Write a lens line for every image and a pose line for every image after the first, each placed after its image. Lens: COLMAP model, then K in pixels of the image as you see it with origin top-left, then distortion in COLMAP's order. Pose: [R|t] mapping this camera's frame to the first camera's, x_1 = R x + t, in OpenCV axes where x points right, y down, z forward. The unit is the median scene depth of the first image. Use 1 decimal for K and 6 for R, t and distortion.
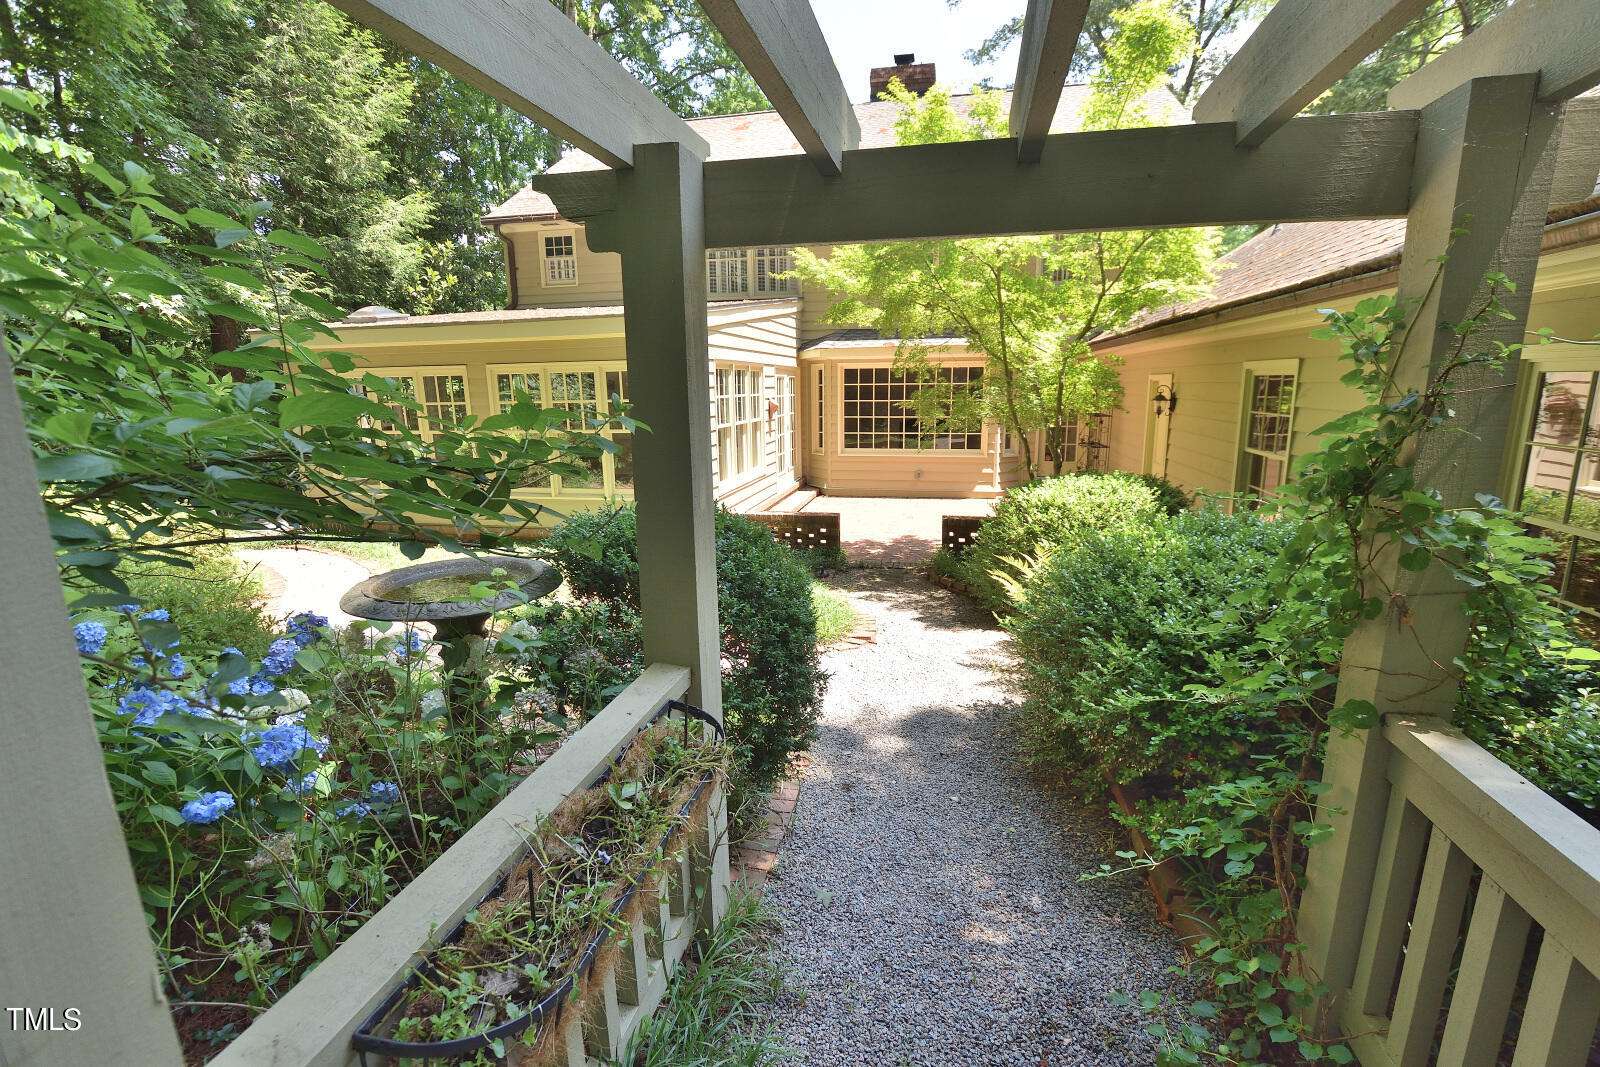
lens RADIAL K [[703.4, 0, 805.7], [0, 703.4, 538.7], [0, 0, 1]] dist [-0.033144, 0.005298]
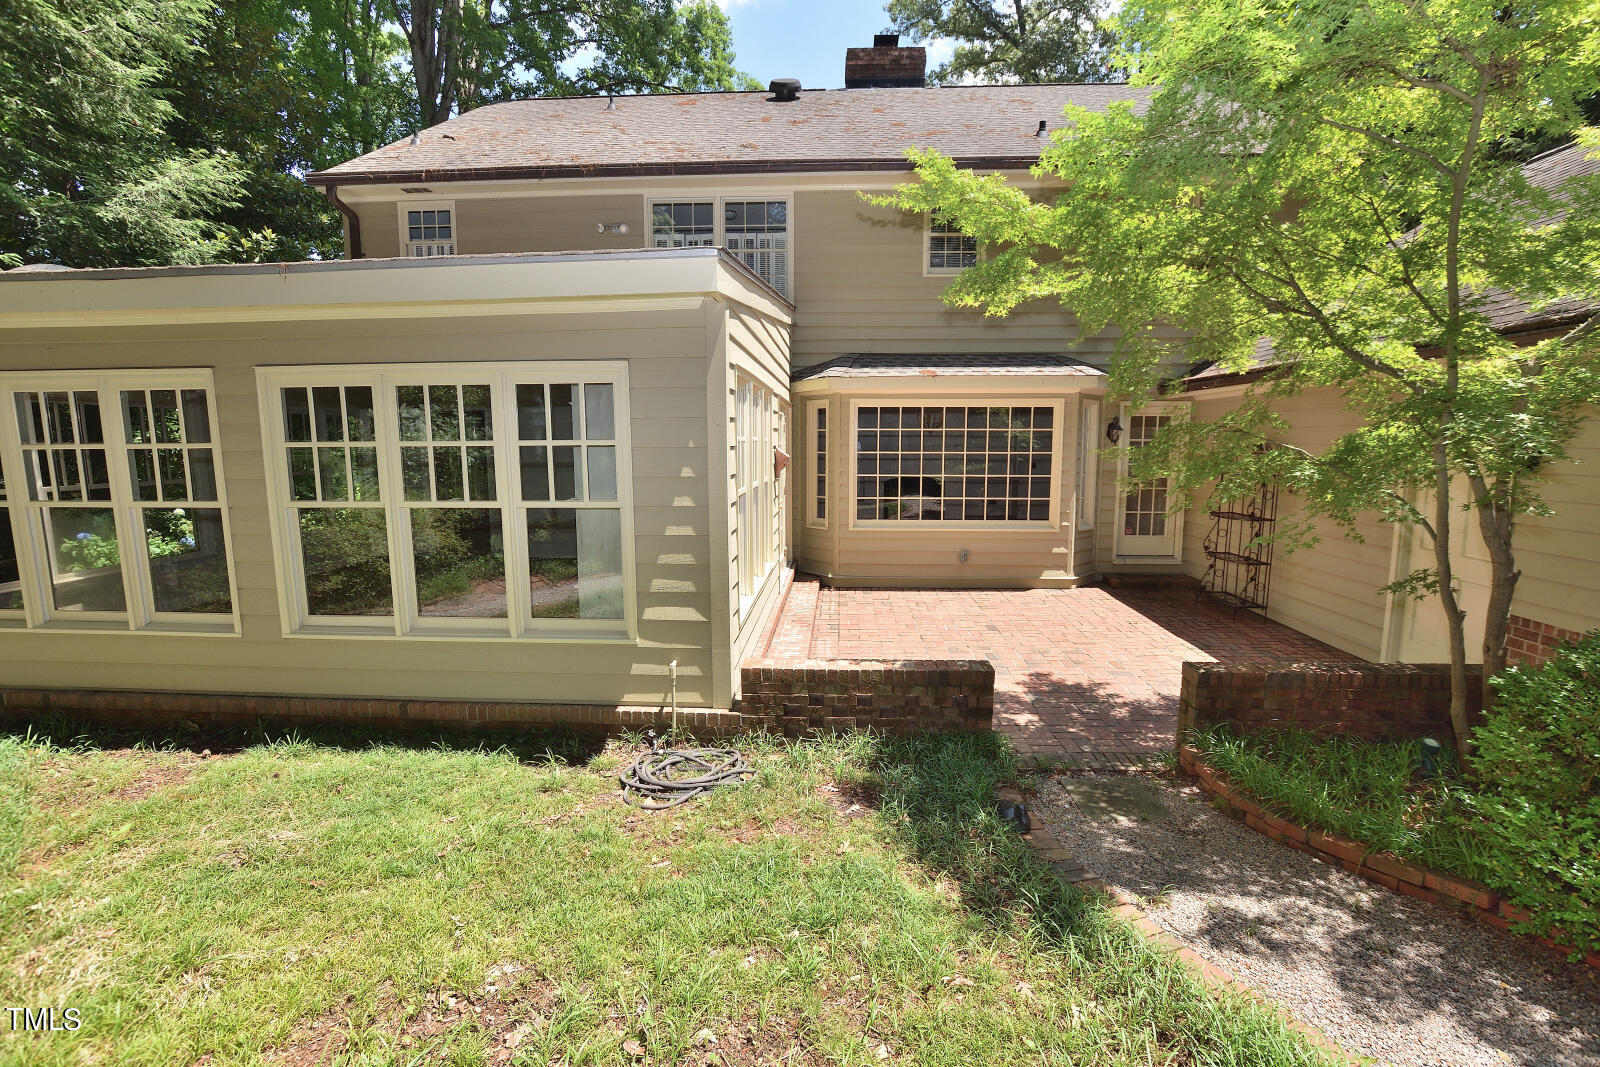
lens RADIAL K [[703.4, 0, 801.0], [0, 703.4, 534.1], [0, 0, 1]] dist [-0.033144, 0.005298]
pose [[0.988820, -0.008872, 0.148853, -0.120425], [0.021486, 0.996289, -0.083350, -0.066352], [-0.147561, 0.085616, 0.985340, 0.372383]]
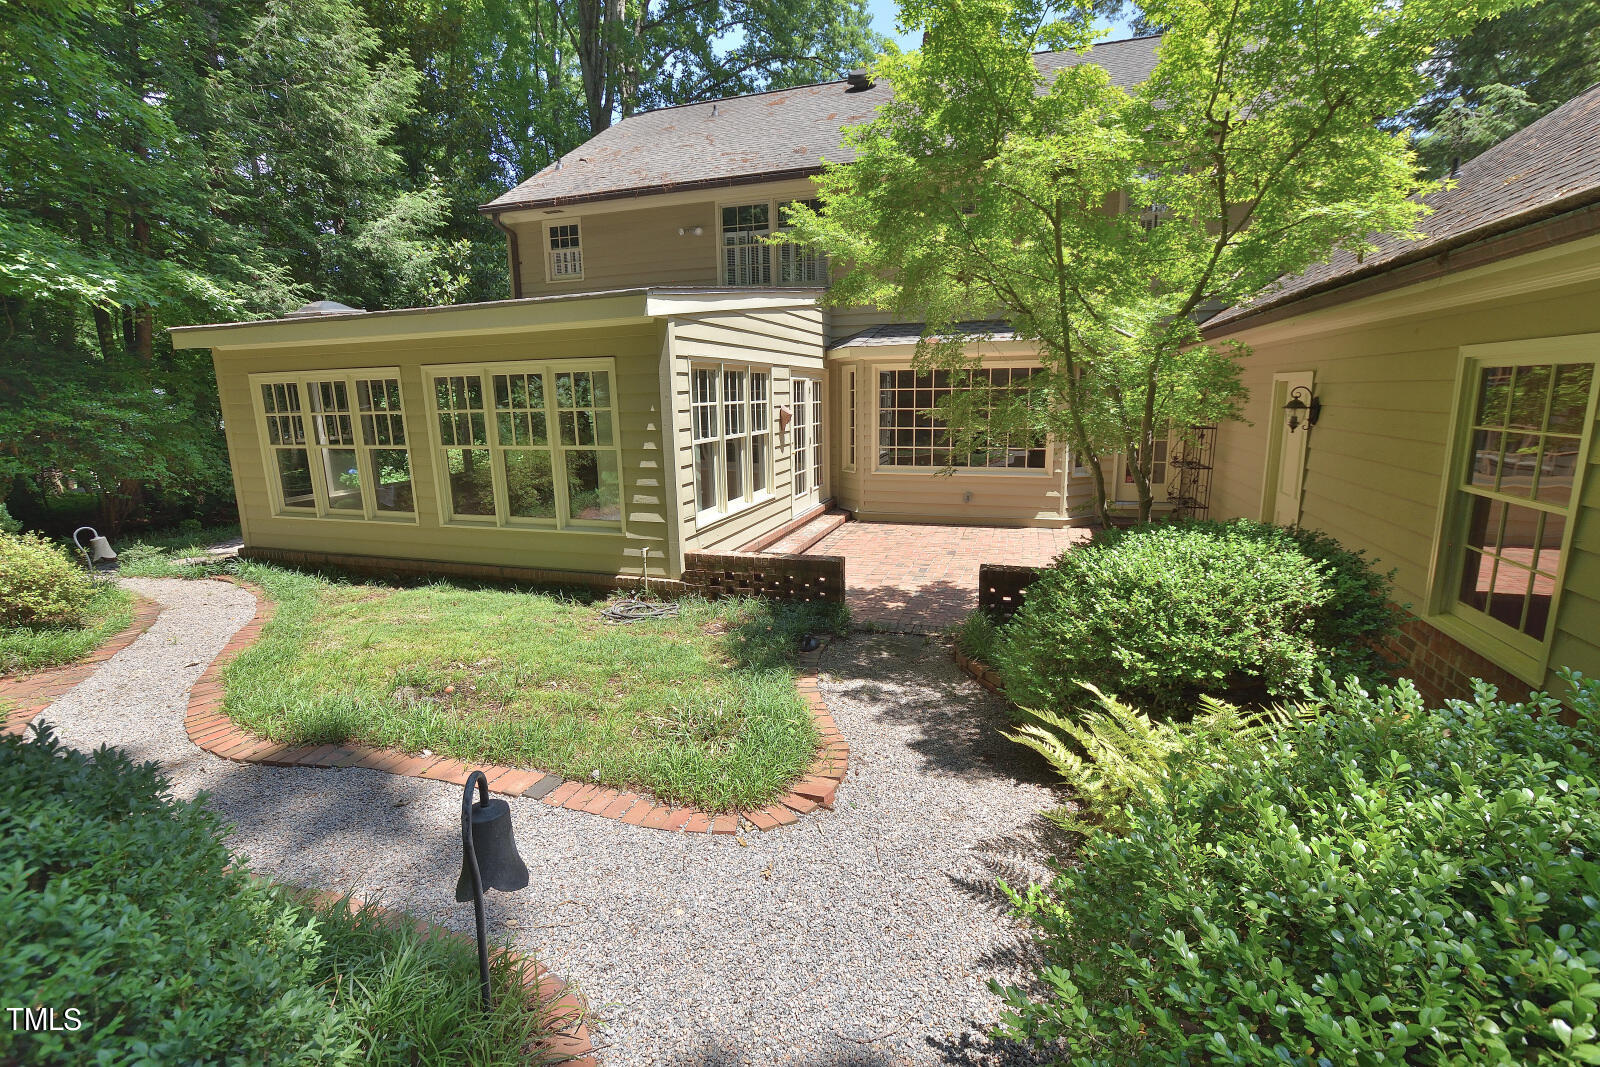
lens RADIAL K [[703.4, 0, 802.4], [0, 703.4, 539.5], [0, 0, 1]] dist [-0.033144, 0.005298]
pose [[0.994446, 0.017525, -0.103781, 0.061066], [-0.018548, 0.999788, -0.008901, -0.035251], [0.103603, 0.010776, 0.994560, 0.179029]]
